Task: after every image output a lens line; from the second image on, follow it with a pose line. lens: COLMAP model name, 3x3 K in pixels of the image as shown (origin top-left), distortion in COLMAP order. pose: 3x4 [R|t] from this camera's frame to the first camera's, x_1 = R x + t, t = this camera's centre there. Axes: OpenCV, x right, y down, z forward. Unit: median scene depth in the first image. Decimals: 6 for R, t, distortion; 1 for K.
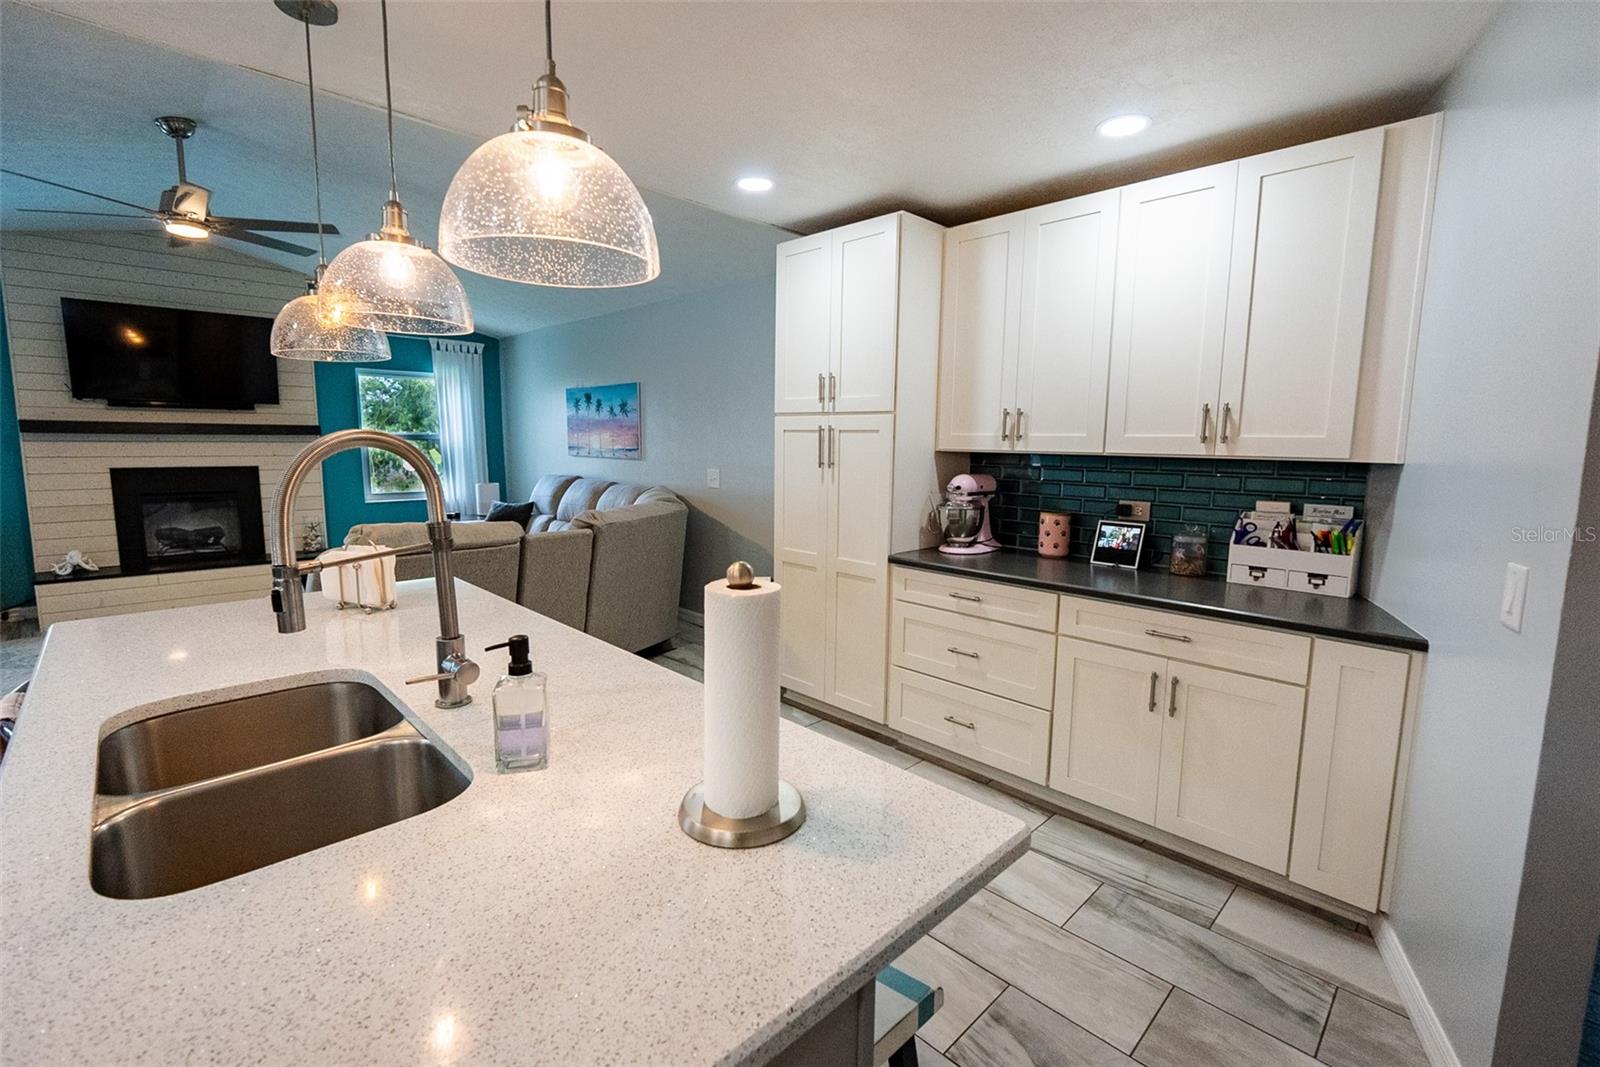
lens RADIAL K [[700.4, 0, 802.0], [0, 700.4, 529.2], [0, 0, 1]] dist [-0.004025, -0.000540]
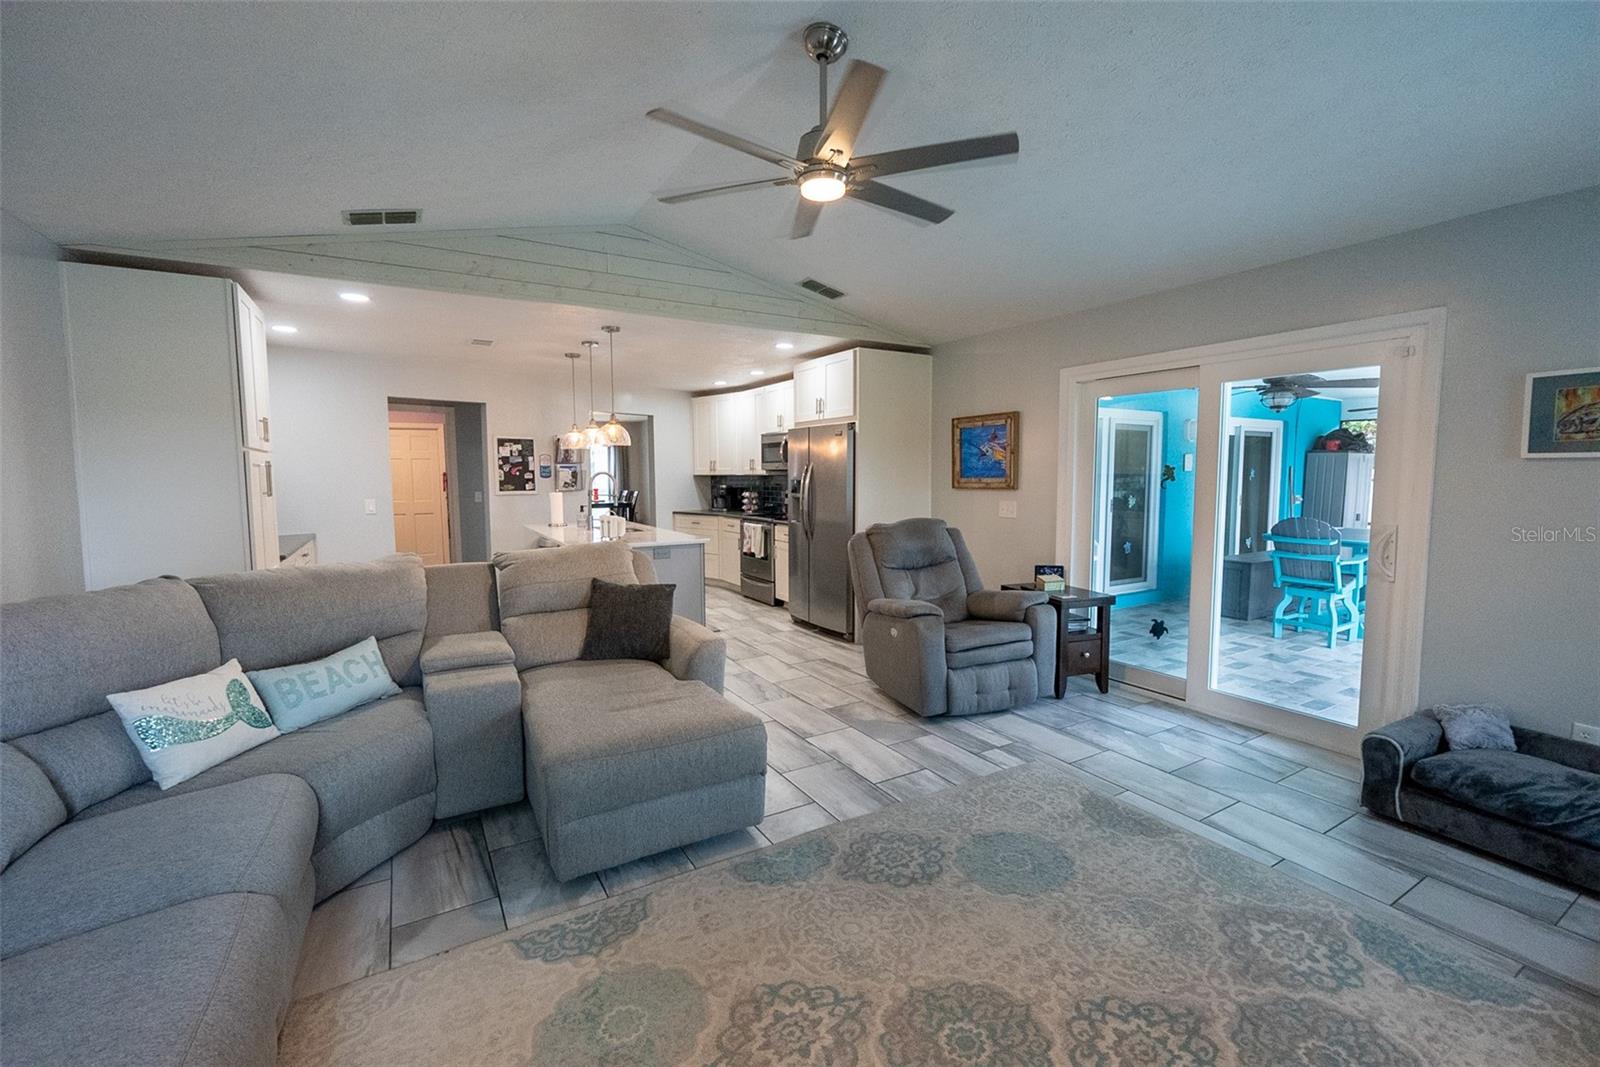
lens RADIAL K [[673.2, 0, 802.4], [0, 673.2, 528.5], [0, 0, 1]] dist [-0.006627, -0.000044]
pose [[-0.970693, -0.027178, 0.238783, -0.733071], [0.023653, 0.977957, 0.207461, -0.163375], [-0.239158, 0.207029, -0.948653, 1.227381]]
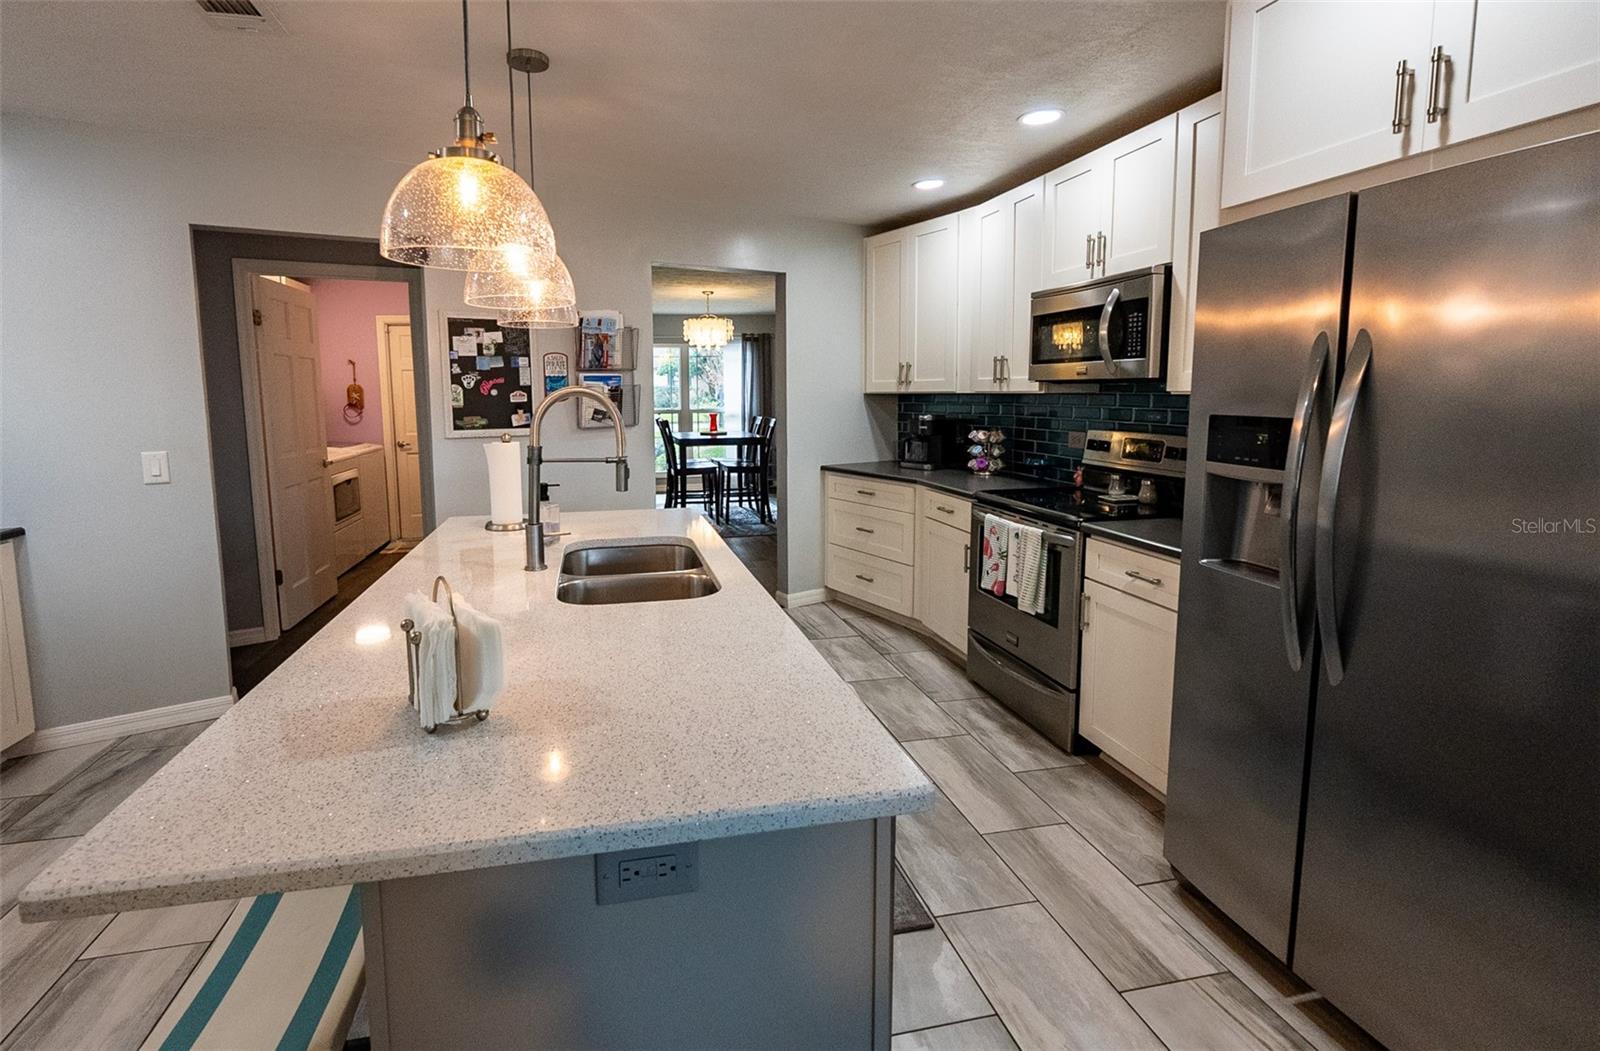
lens RADIAL K [[727.0, 0, 738.2], [0, 727.0, 470.1], [0, 0, 1]] dist [-0.008793, -0.000304]
pose [[-0.837144, -0.063108, 0.543330, -0.425931], [0.069665, 0.972931, 0.220344, -0.067531], [-0.542528, 0.222310, -0.810087, 0.499277]]
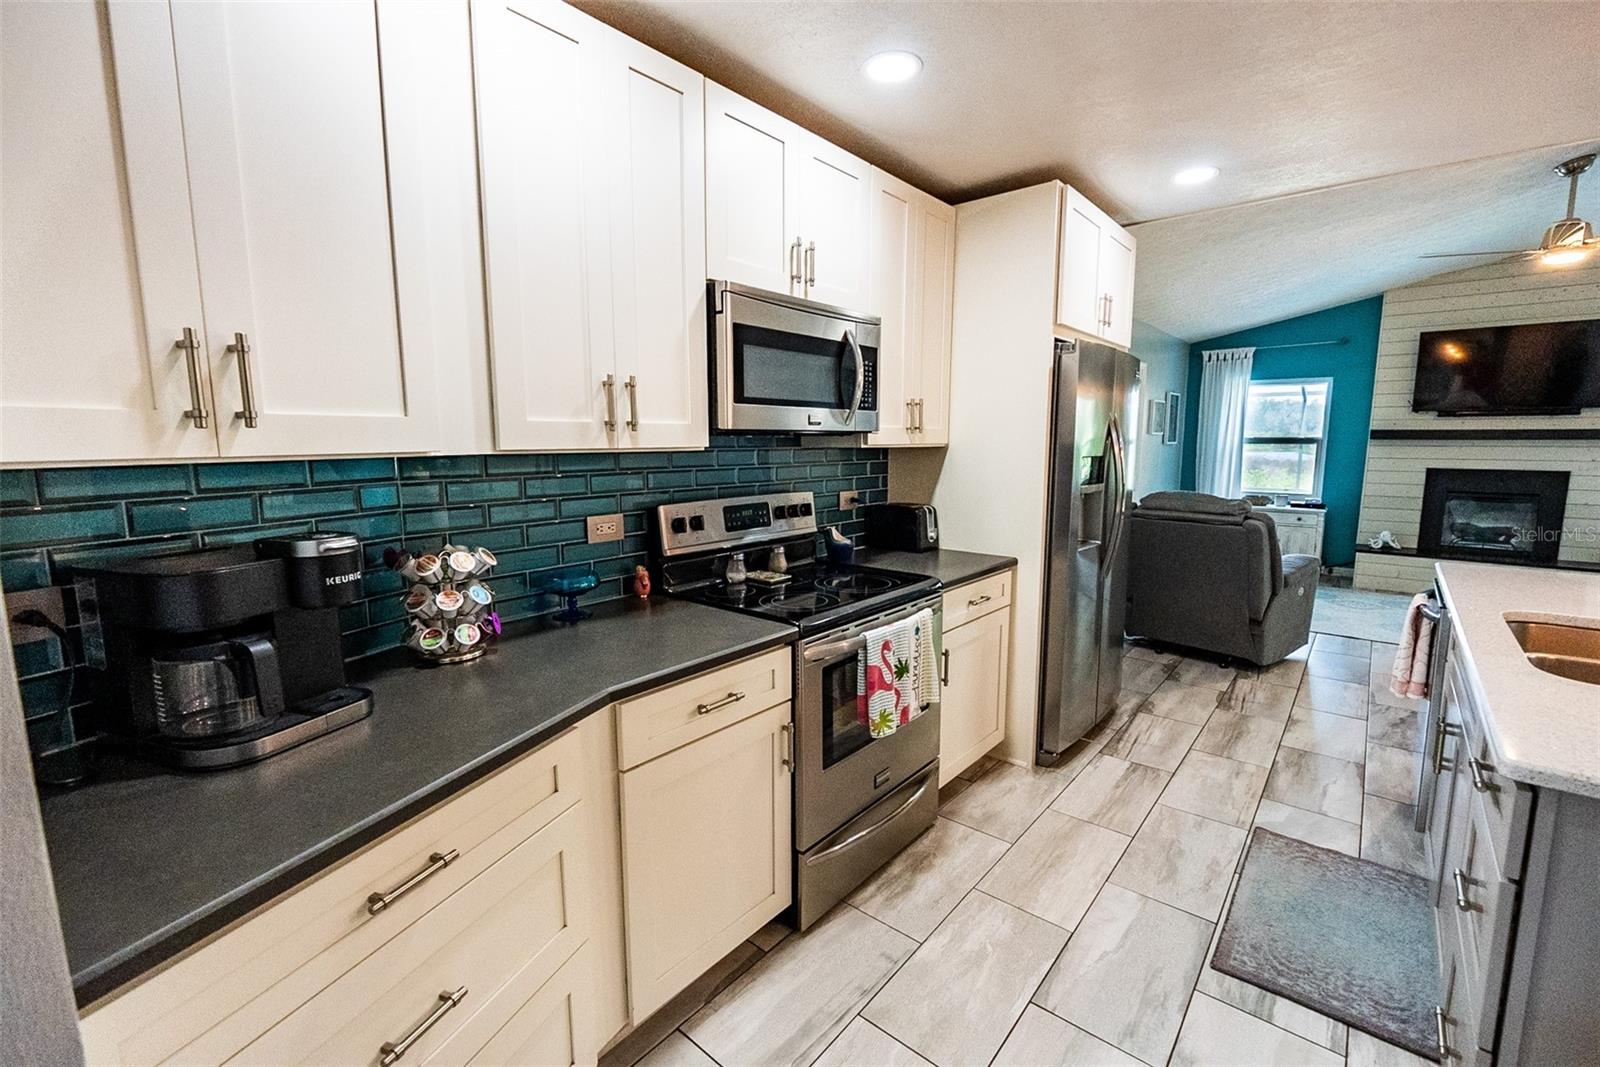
lens RADIAL K [[678.6, 0, 805.5], [0, 678.6, 528.7], [0, 0, 1]] dist [-0.003770, -0.000713]
pose [[0.087757, 0.118262, -0.989097, 0.095591], [-0.123834, 0.986521, 0.106966, 0.026313], [0.988415, 0.113097, 0.101219, -0.188447]]
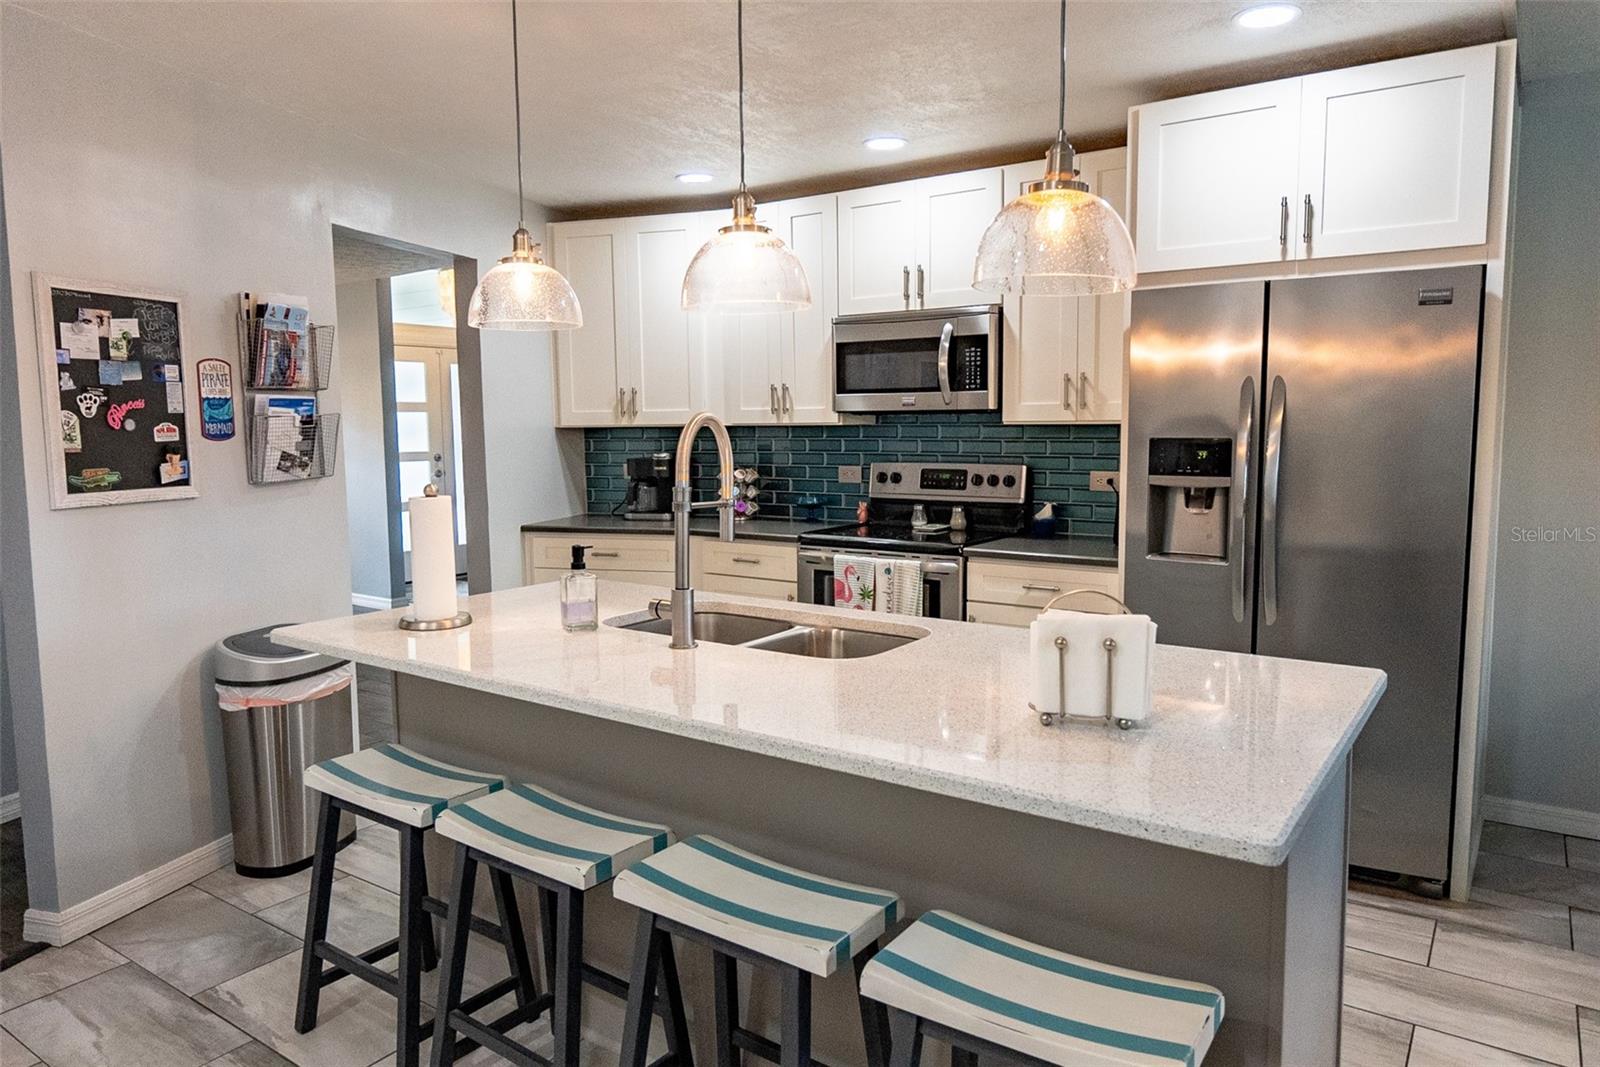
lens RADIAL K [[1044.8, 0, 800.0], [0, 1044.8, 533.5], [0, 0, 1]] dist [0.003087, -0.000687]
pose [[-0.984197, 0.017486, -0.176214, -0.096735], [-0.023976, 0.972790, 0.230446, -0.085761], [0.175449, 0.231029, -0.956997, 0.671797]]
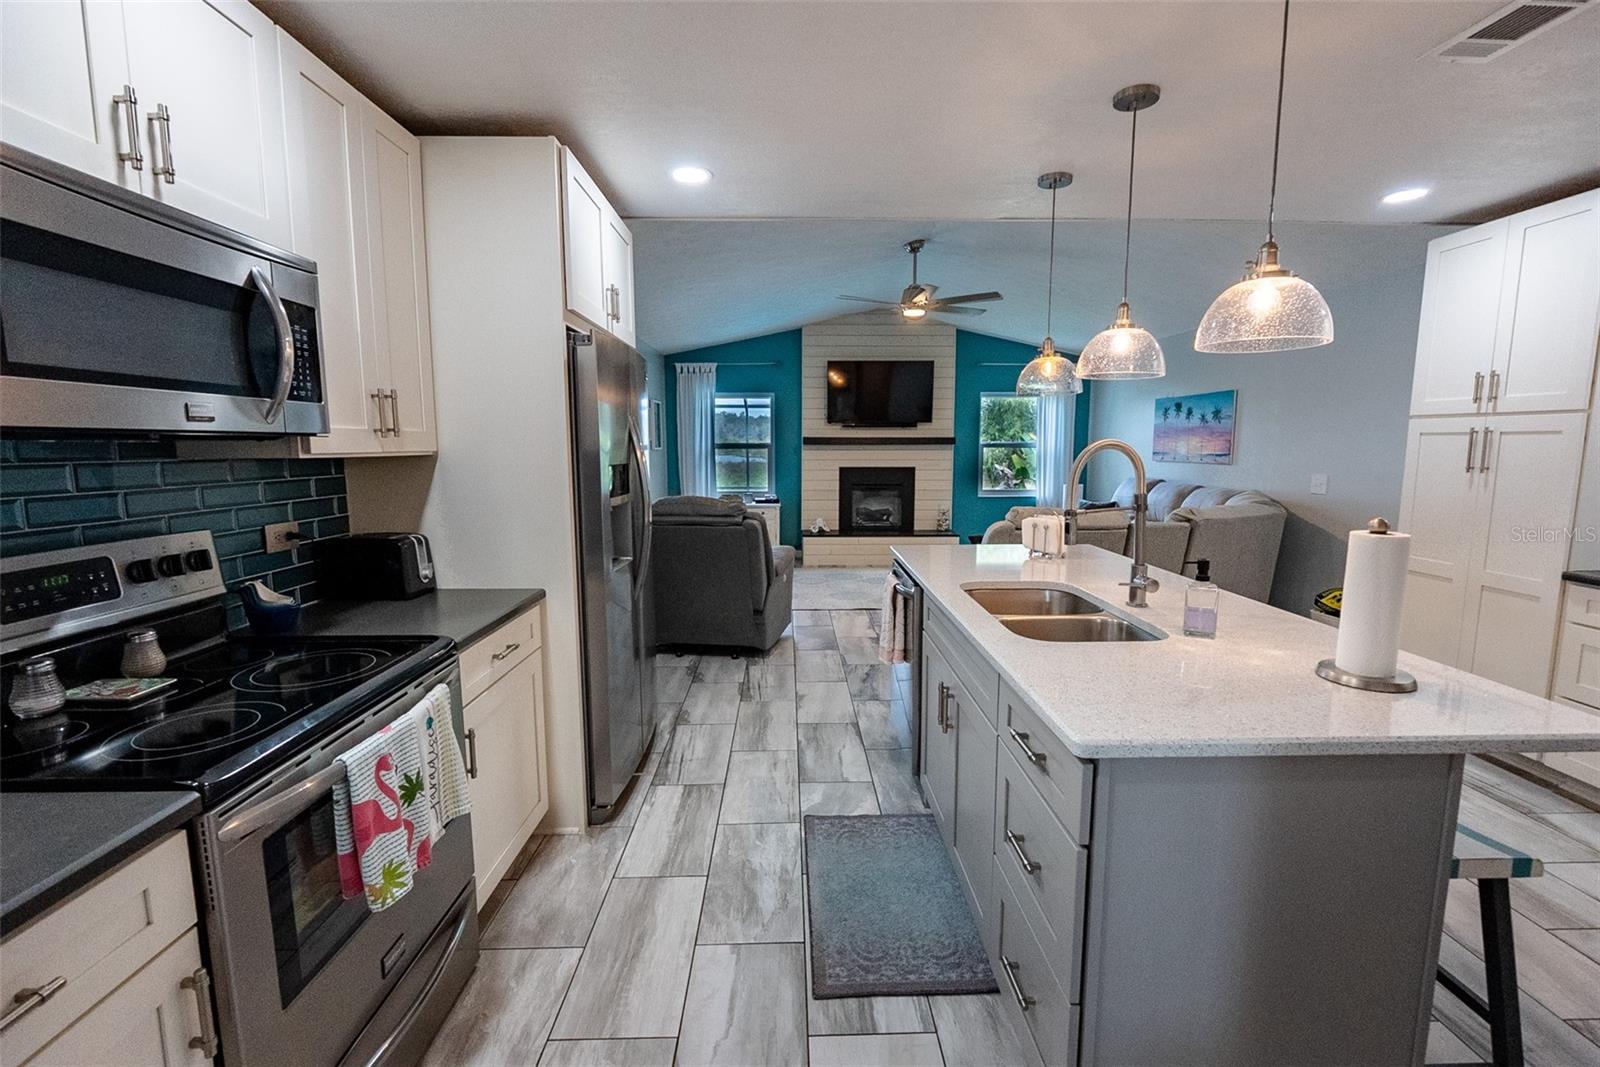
lens RADIAL K [[682.7, 0, 803.4], [0, 682.7, 529.1], [0, 0, 1]] dist [-0.005130, -0.000568]
pose [[0.727246, 0.072205, -0.682569, 0.003075], [-0.077370, 0.996737, 0.023005, 0.023555], [0.682003, 0.036080, 0.730459, -0.177146]]
